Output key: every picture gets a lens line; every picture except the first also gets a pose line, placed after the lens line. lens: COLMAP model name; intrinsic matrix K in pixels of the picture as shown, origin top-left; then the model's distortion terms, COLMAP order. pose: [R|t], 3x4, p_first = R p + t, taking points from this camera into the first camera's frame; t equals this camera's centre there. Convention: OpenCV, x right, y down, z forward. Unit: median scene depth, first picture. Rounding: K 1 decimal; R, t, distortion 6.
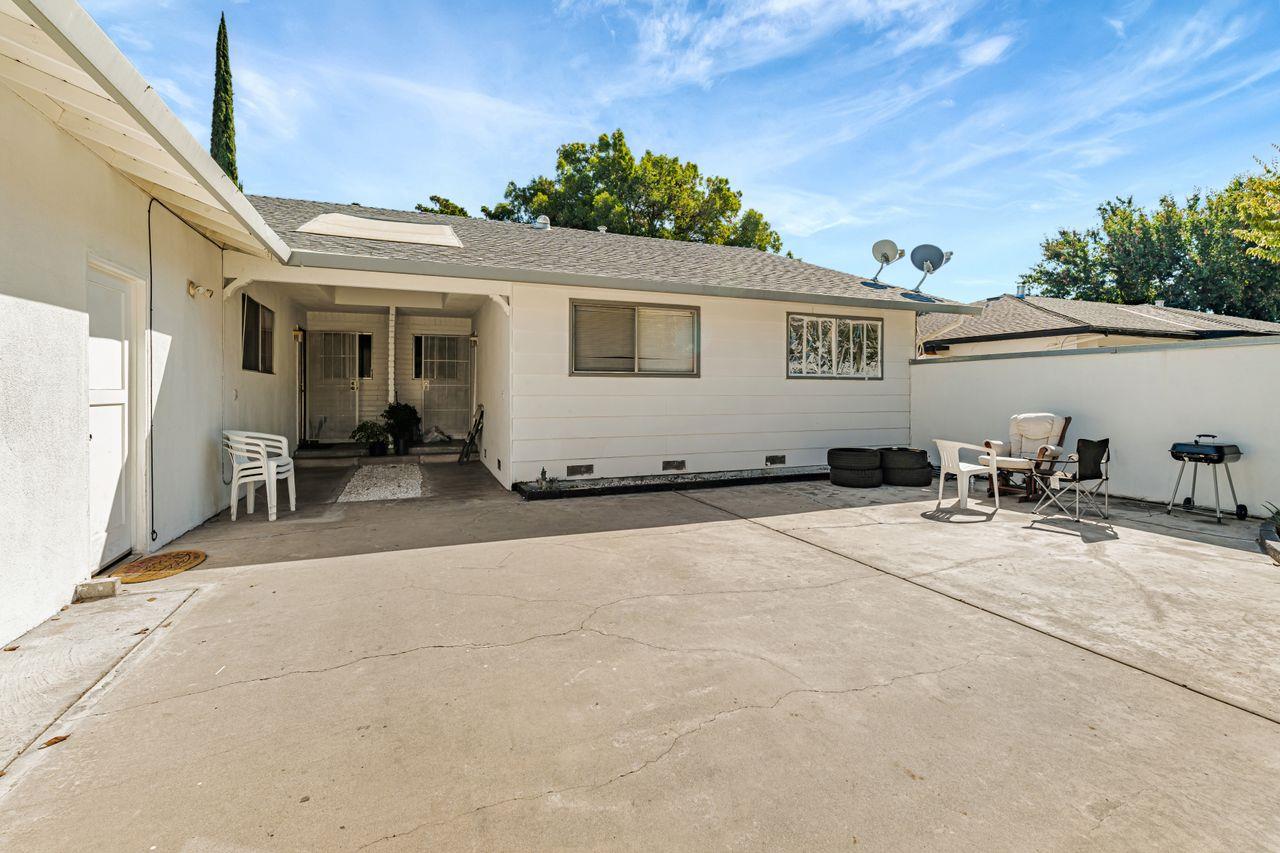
lens RADIAL K [[574.4, 0, 639.8], [0, 574.4, 386.9], [0, 0, 1]] dist [-0.002079, -0.000105]
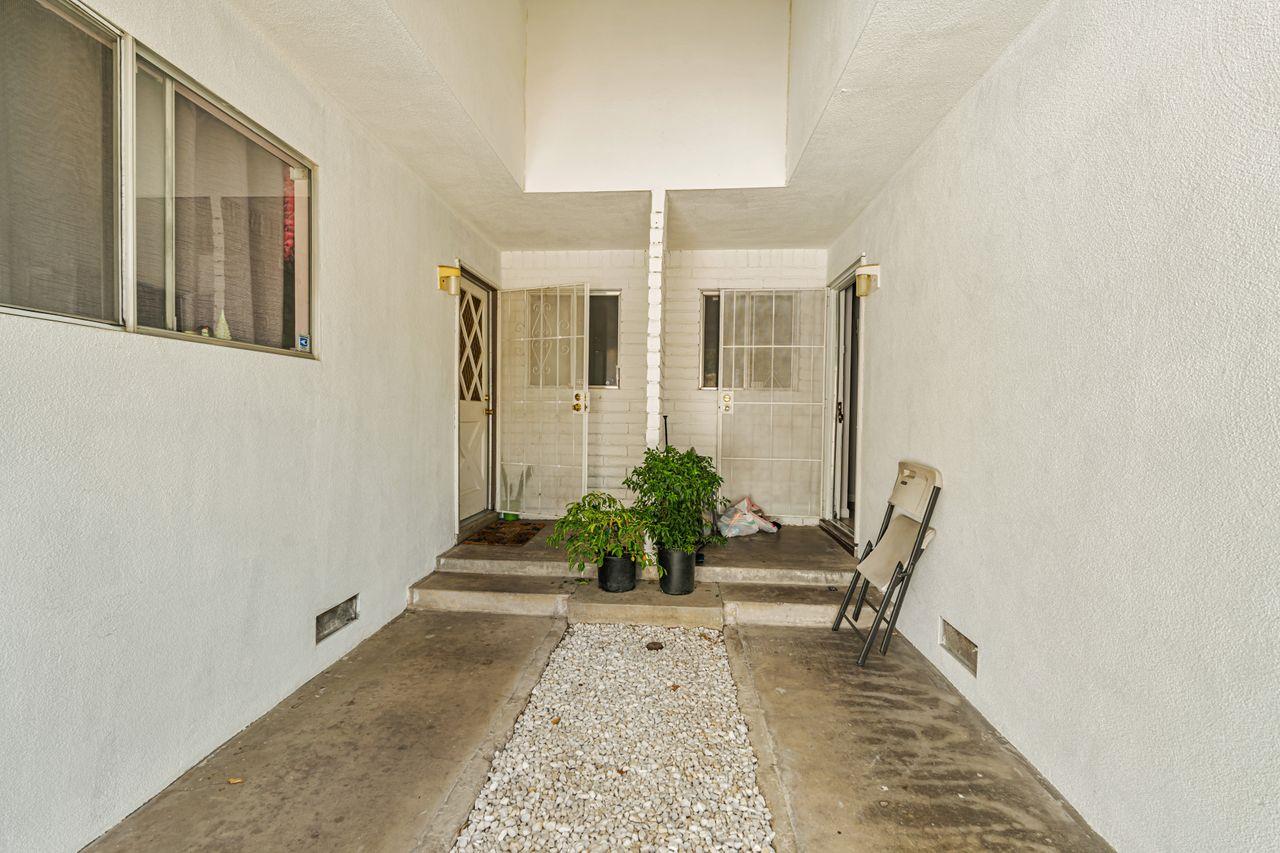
lens RADIAL K [[560.1, 0, 639.1], [0, 560.1, 434.3], [0, 0, 1]] dist [-0.005402, -0.000188]
pose [[0.901153, 0.027683, -0.432616, -0.282997], [-0.009056, 0.998943, 0.045059, 0.003362], [0.433406, -0.036687, 0.900452, 0.668818]]
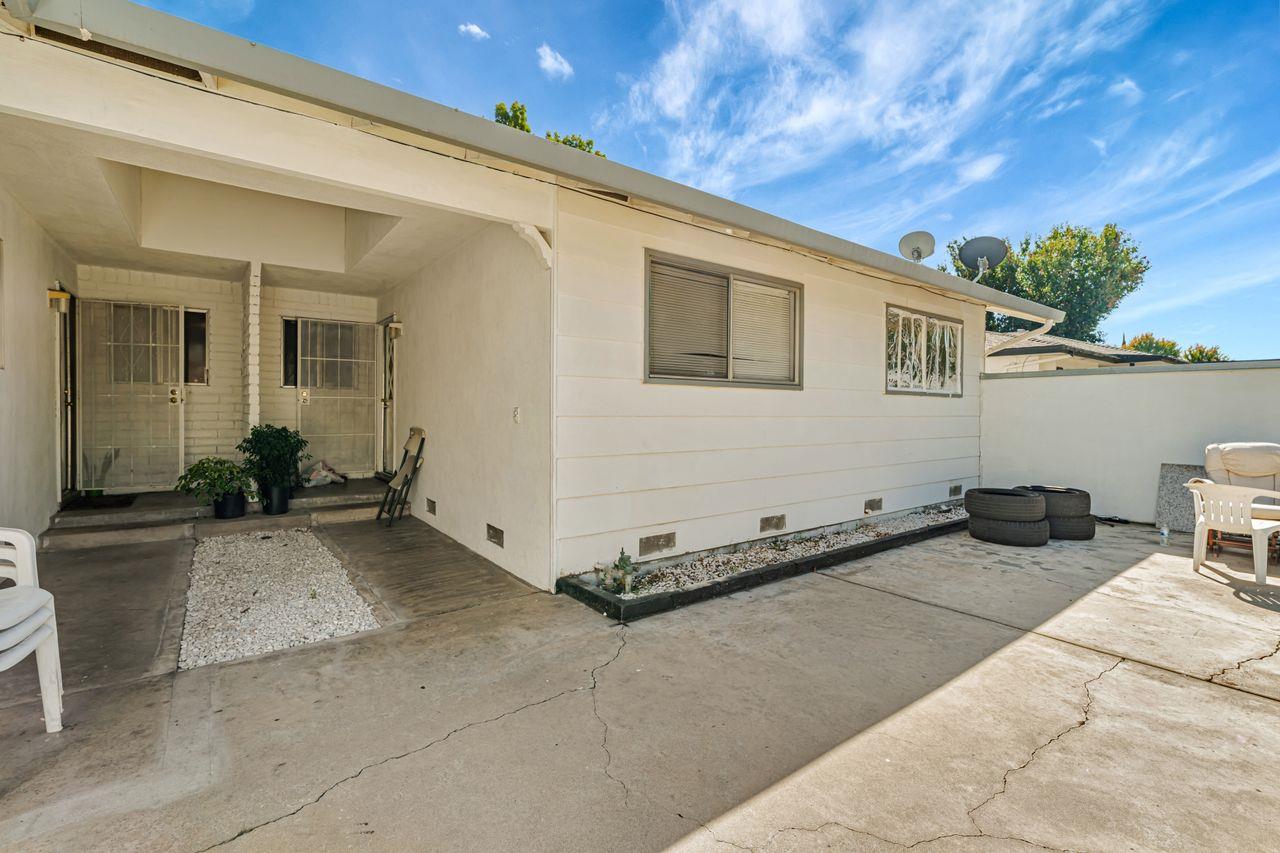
lens RADIAL K [[564.4, 0, 640.9], [0, 564.4, 411.6], [0, 0, 1]] dist [-0.000658, -0.000063]
pose [[0.963716, 0.006025, 0.266862, -0.205434], [-0.009910, 0.999864, 0.013216, 0.001895], [-0.266746, -0.015382, 0.963644, 0.335624]]
